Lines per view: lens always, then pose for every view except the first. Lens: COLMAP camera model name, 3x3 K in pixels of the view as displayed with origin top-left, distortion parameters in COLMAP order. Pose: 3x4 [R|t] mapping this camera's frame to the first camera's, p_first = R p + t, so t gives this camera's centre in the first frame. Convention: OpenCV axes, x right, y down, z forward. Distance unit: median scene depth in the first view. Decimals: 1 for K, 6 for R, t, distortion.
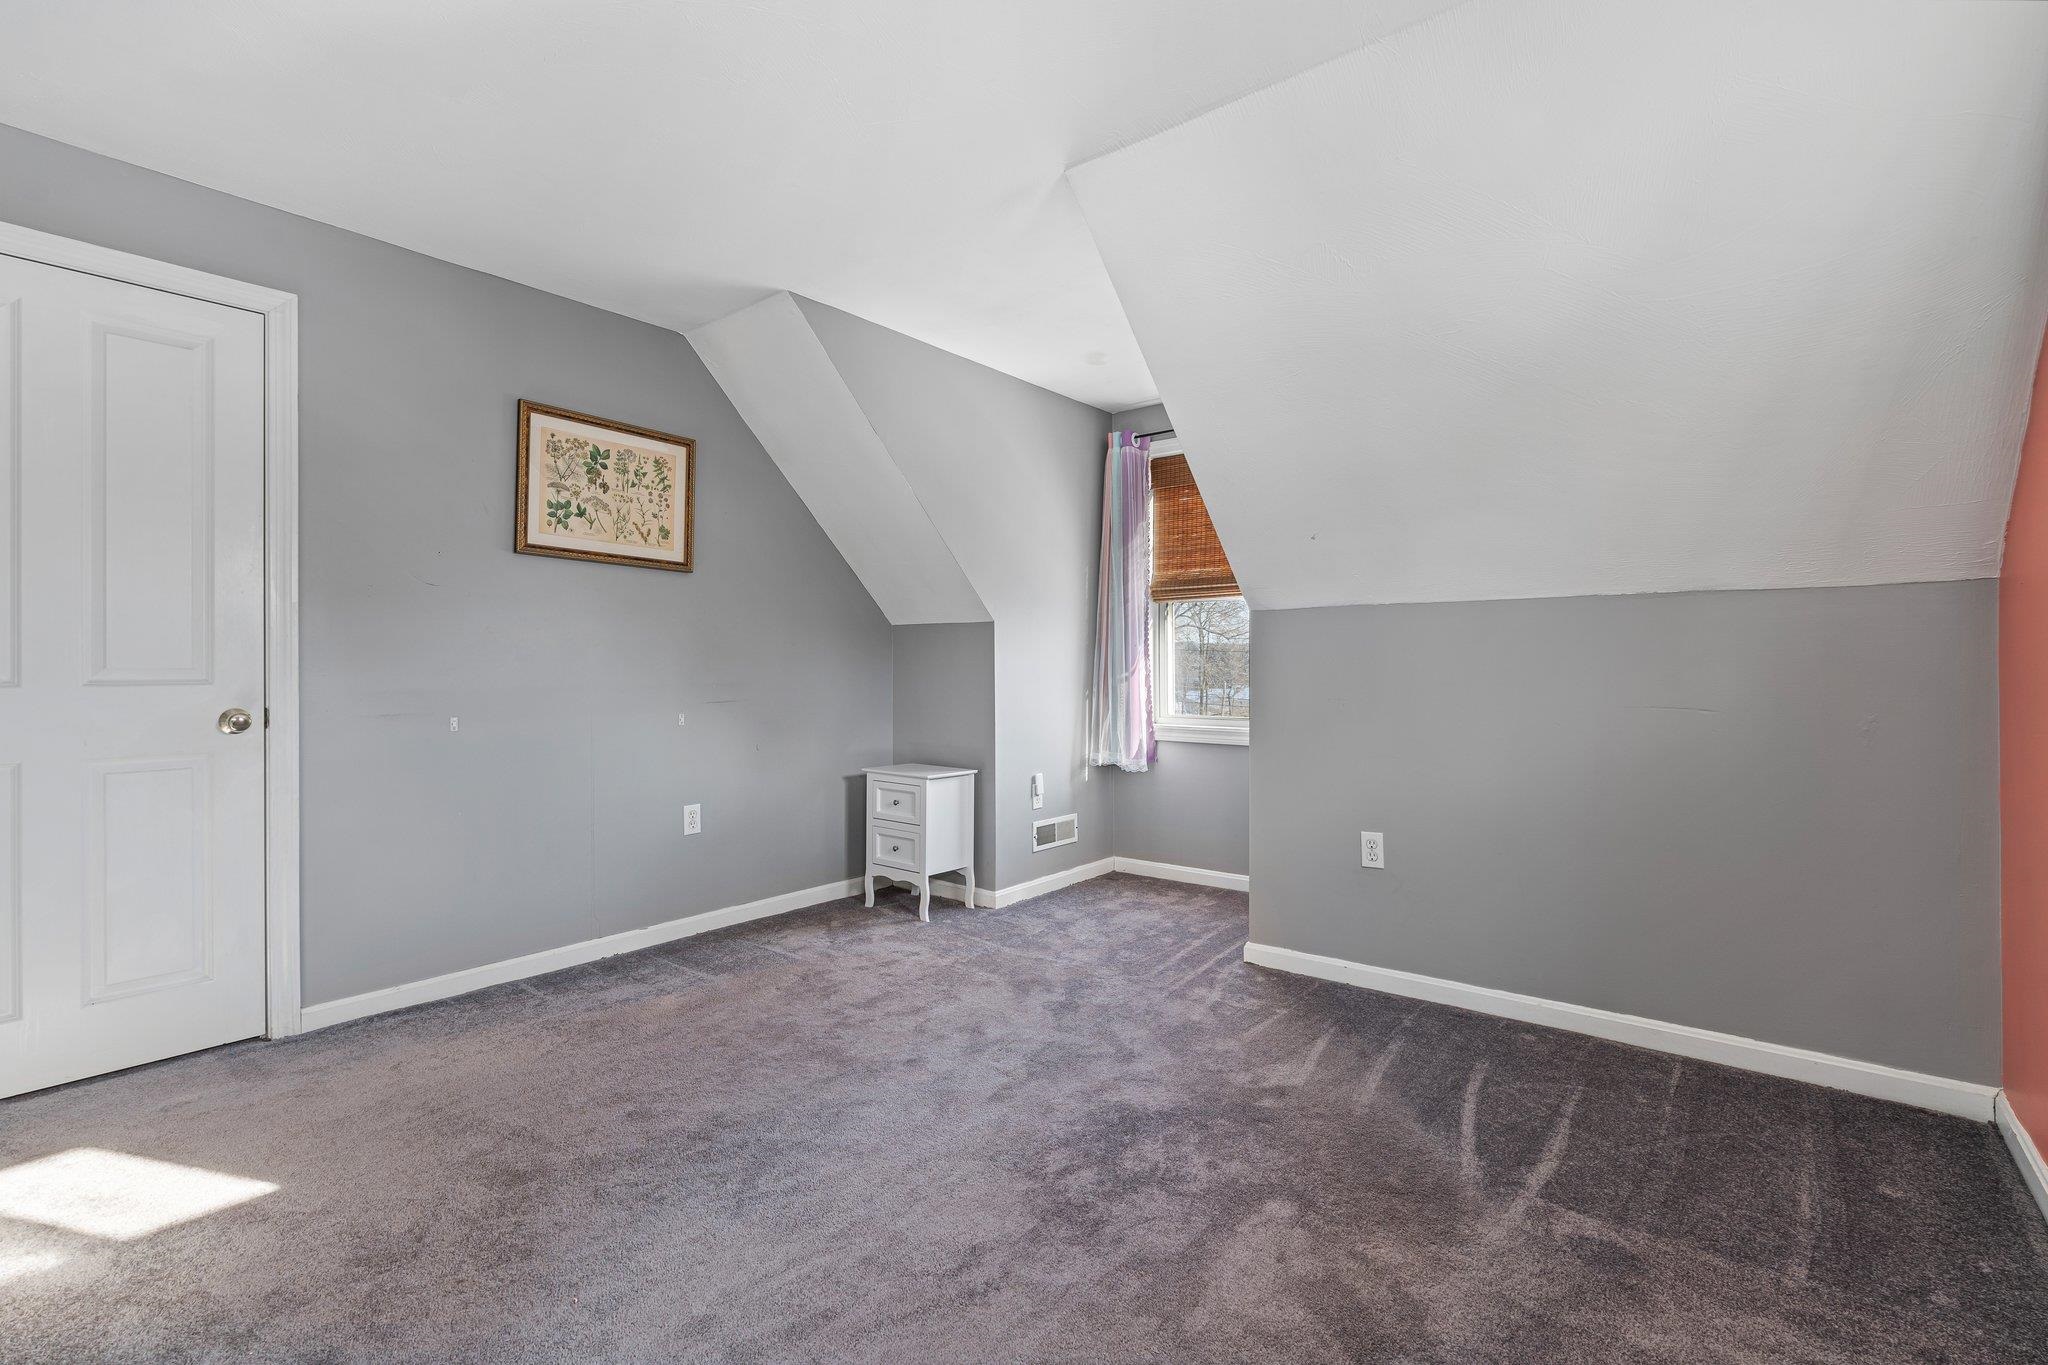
lens RADIAL K [[909.0, 0, 1023.0], [0, 909.0, 670.3], [0, 0, 1]] dist [-0.010034, 0.000219]
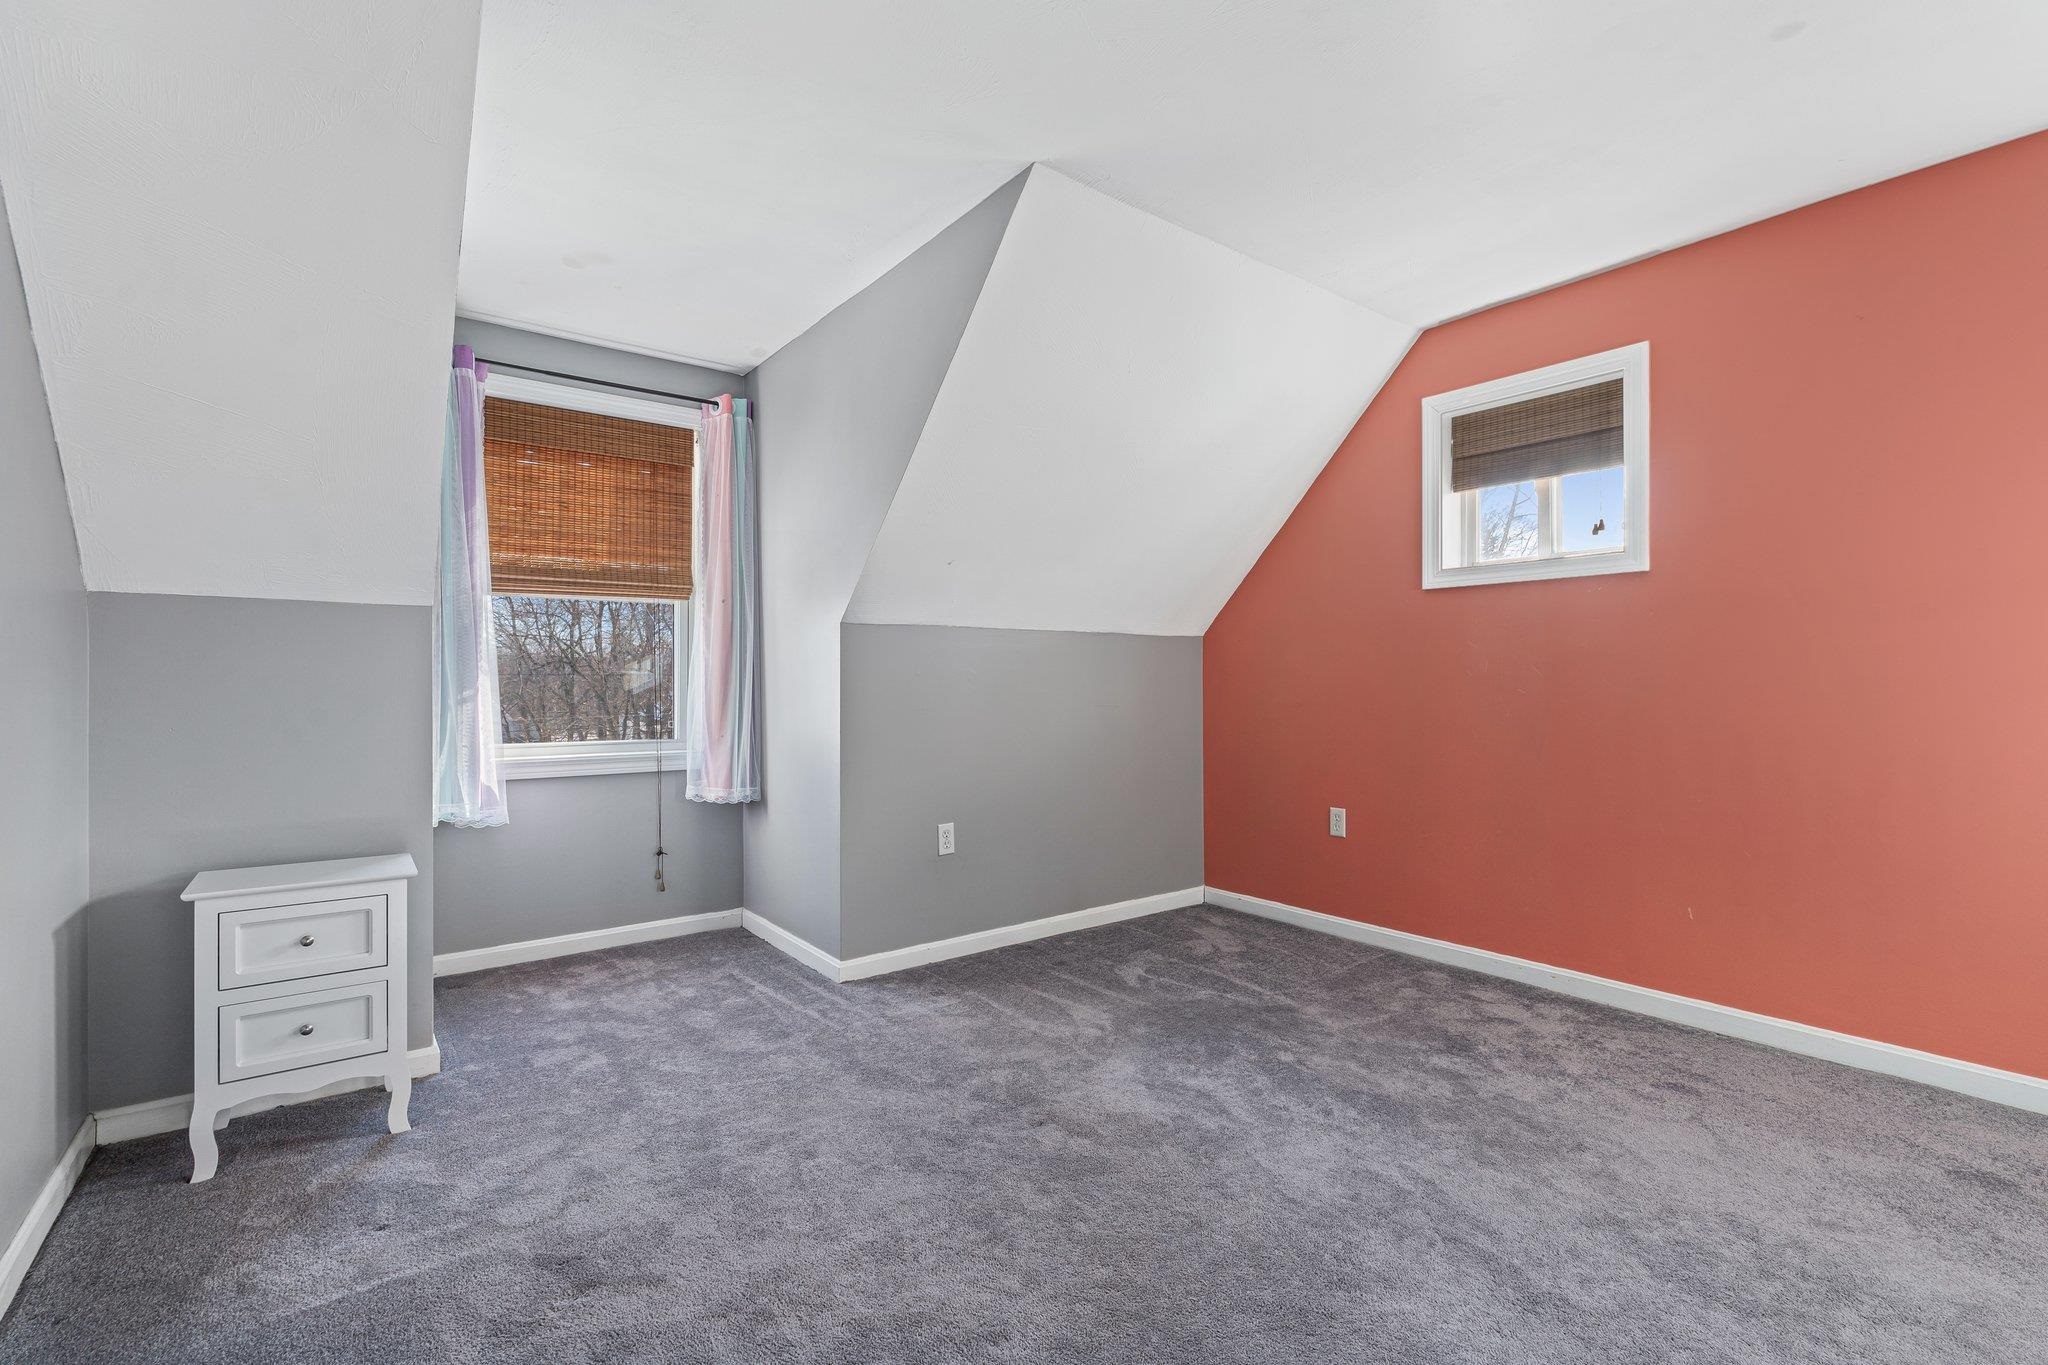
lens RADIAL K [[909.0, 0, 1023.0], [0, 909.0, 670.3], [0, 0, 1]] dist [-0.010034, 0.000219]
pose [[0.233153, 0.011247, 0.972375, -0.659852], [0.002464, 0.999923, -0.012157, -0.002561], [-0.972437, 0.005230, 0.233108, 0.577202]]
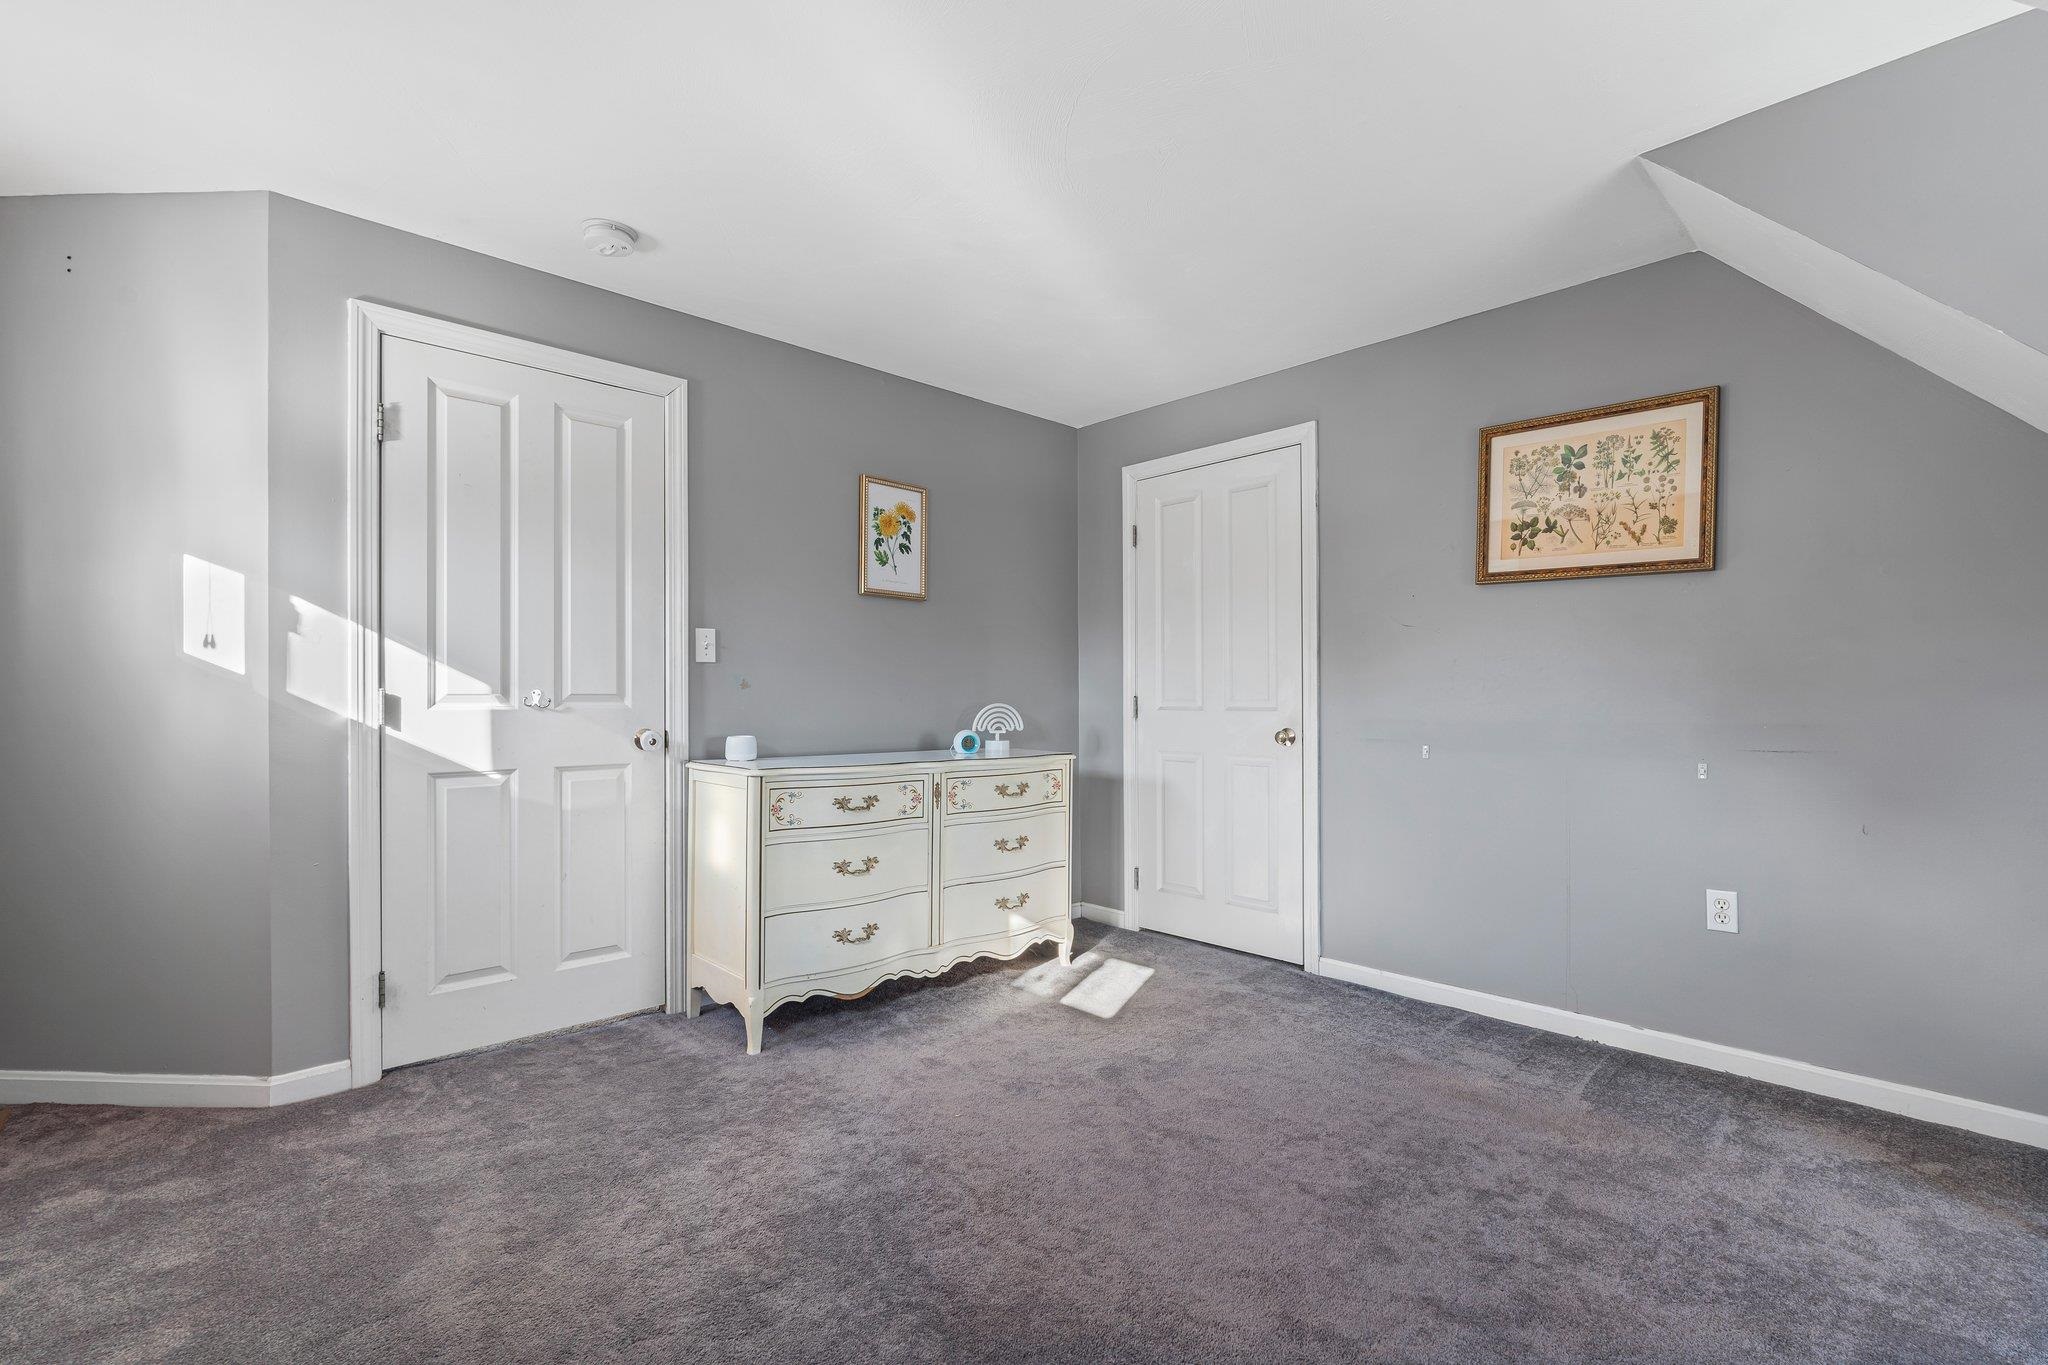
lens RADIAL K [[900.6, 0, 1028.6], [0, 900.6, 699.5], [0, 0, 1]] dist [-0.013120, -0.000238]
pose [[-0.131109, 0.003813, -0.991361, 0.455934], [-0.003798, 0.999983, 0.004348, -0.005535], [0.991361, 0.004335, -0.131093, 0.603755]]
